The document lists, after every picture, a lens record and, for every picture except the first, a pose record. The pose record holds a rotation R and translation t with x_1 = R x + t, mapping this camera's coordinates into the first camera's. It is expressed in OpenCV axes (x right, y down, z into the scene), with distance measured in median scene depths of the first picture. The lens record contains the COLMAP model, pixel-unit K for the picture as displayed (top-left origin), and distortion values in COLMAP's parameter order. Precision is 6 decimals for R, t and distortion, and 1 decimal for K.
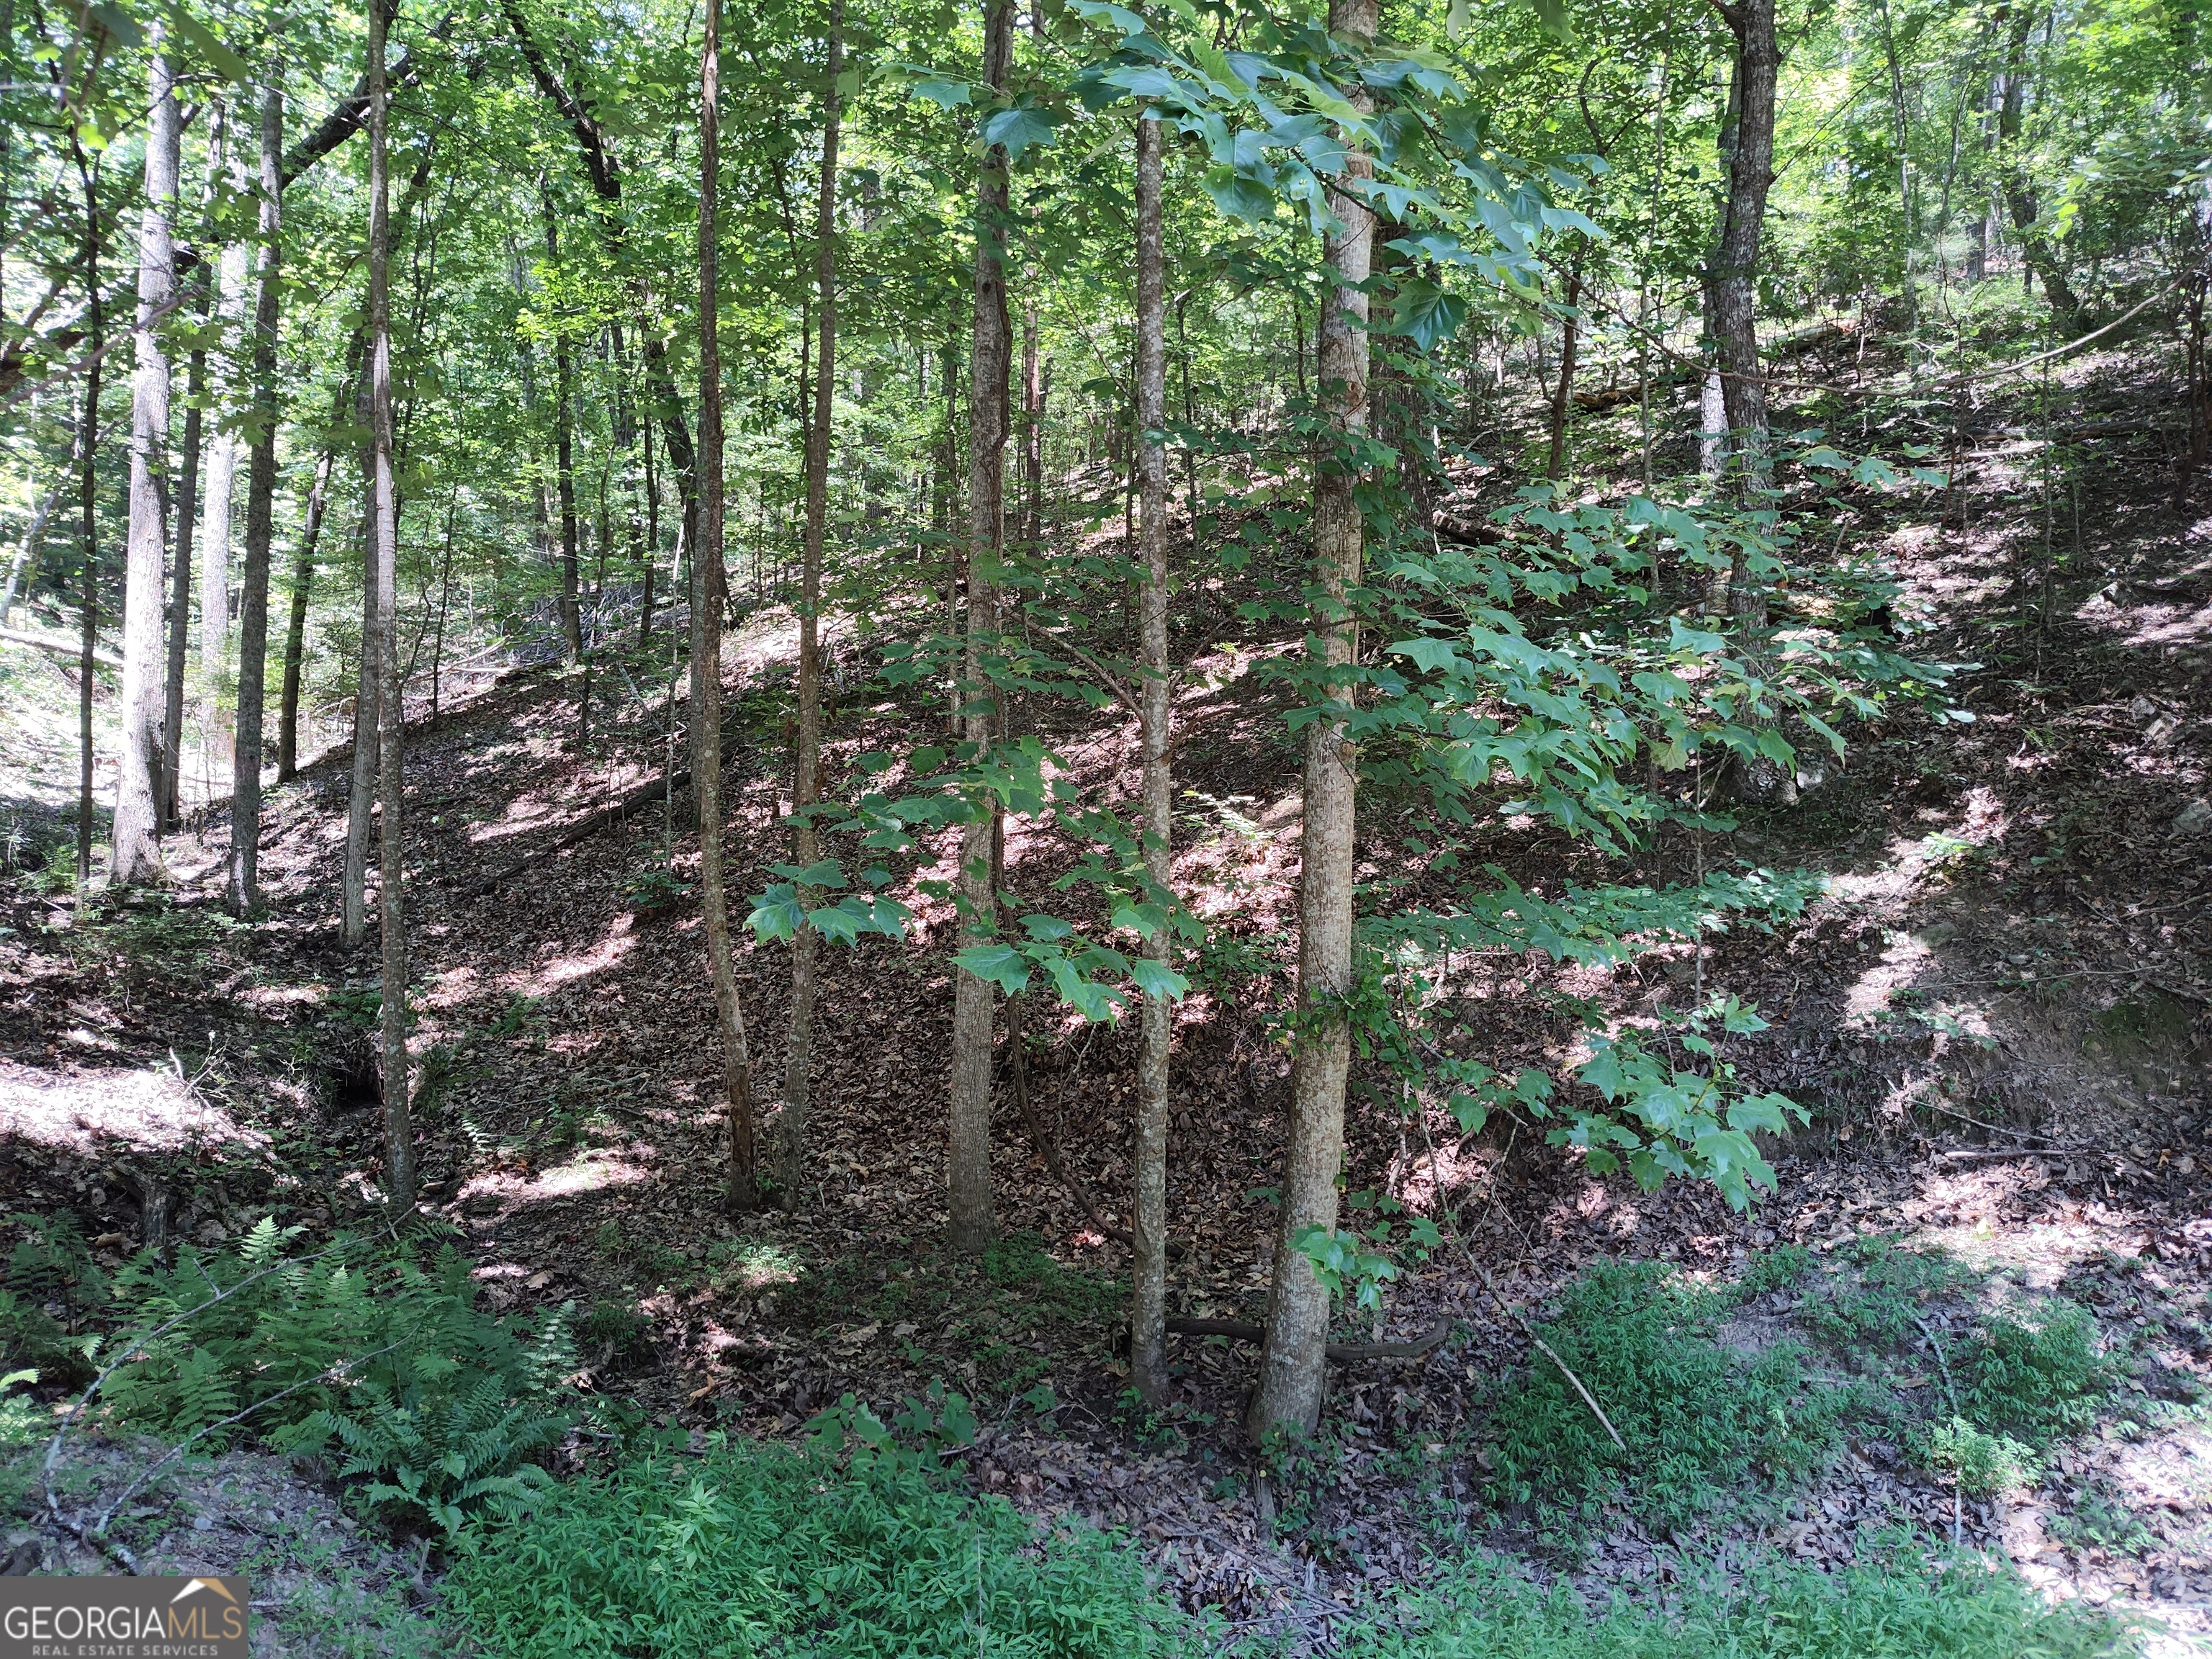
lens RADIAL K [[1514.2, 0, 1116.5], [0, 1514.2, 838.6], [0, 0, 1]] dist [0.037574, -0.041877]
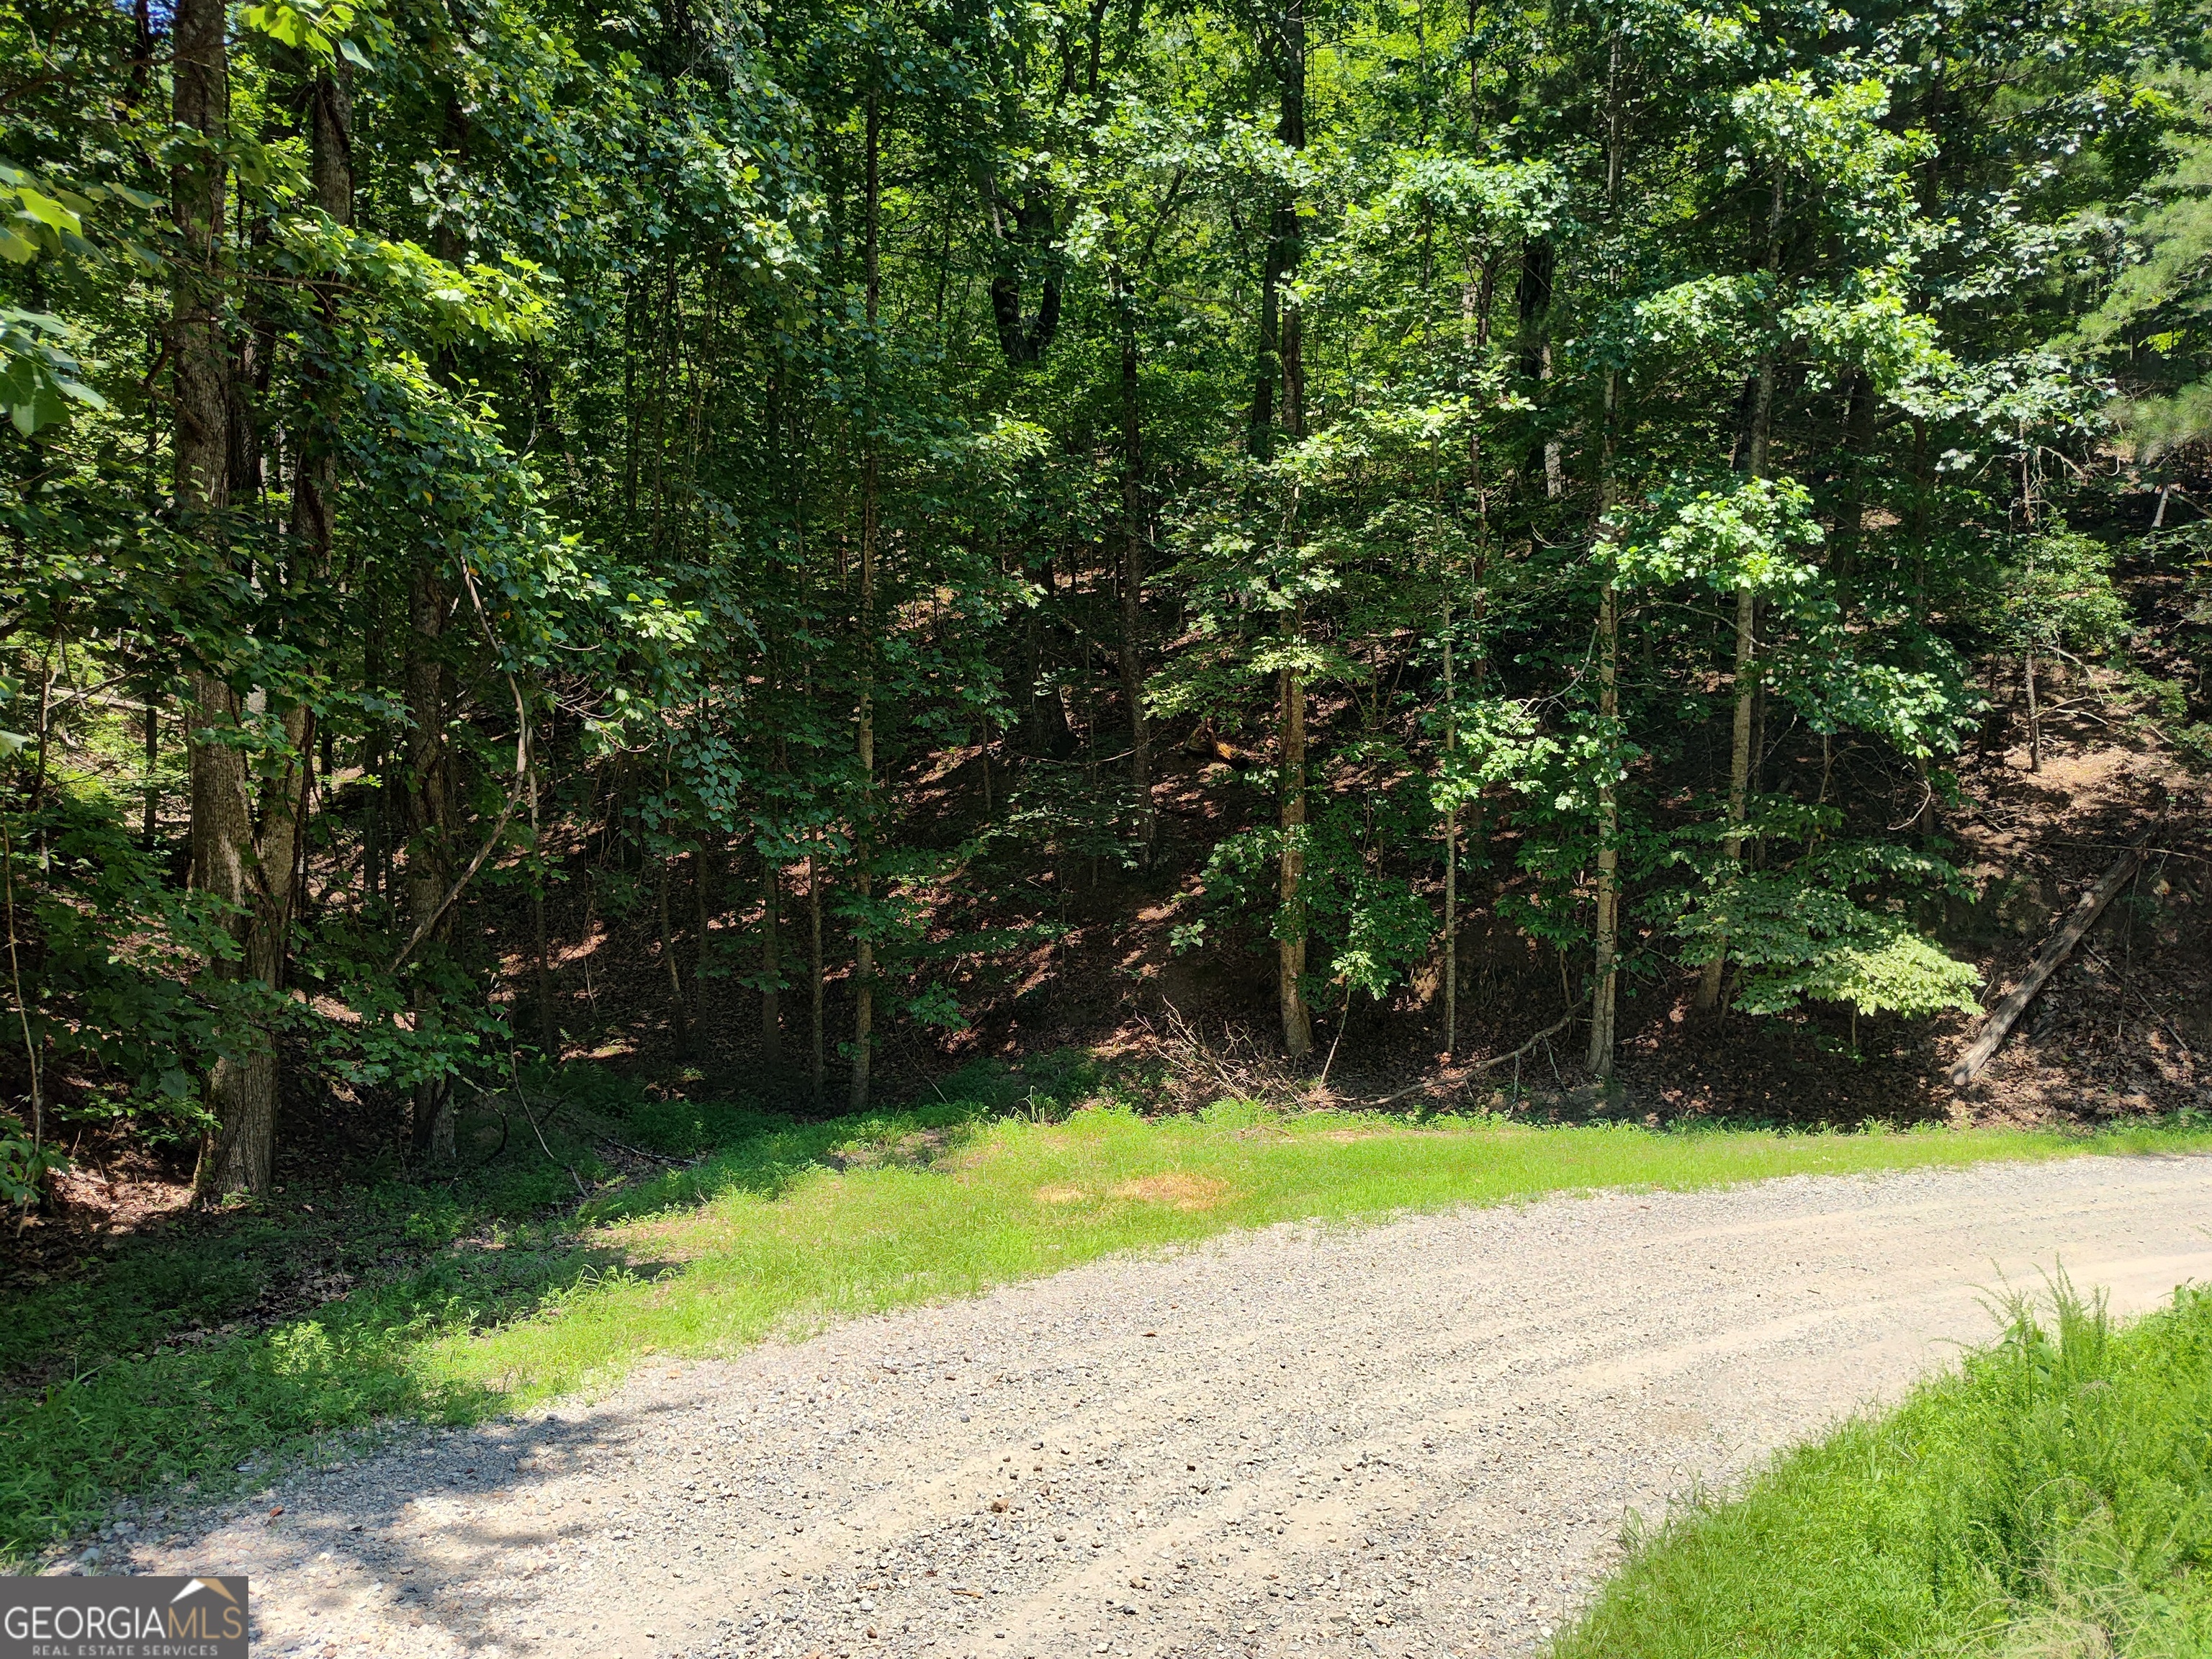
lens RADIAL K [[1514.2, 0, 1112.4], [0, 1514.2, 842.2], [0, 0, 1]] dist [0.037574, -0.041877]
pose [[0.997372, -0.018956, 0.069920, 0.186839], [0.015187, 0.998423, 0.054049, -0.151613], [-0.070835, -0.052845, 0.996087, -0.967506]]
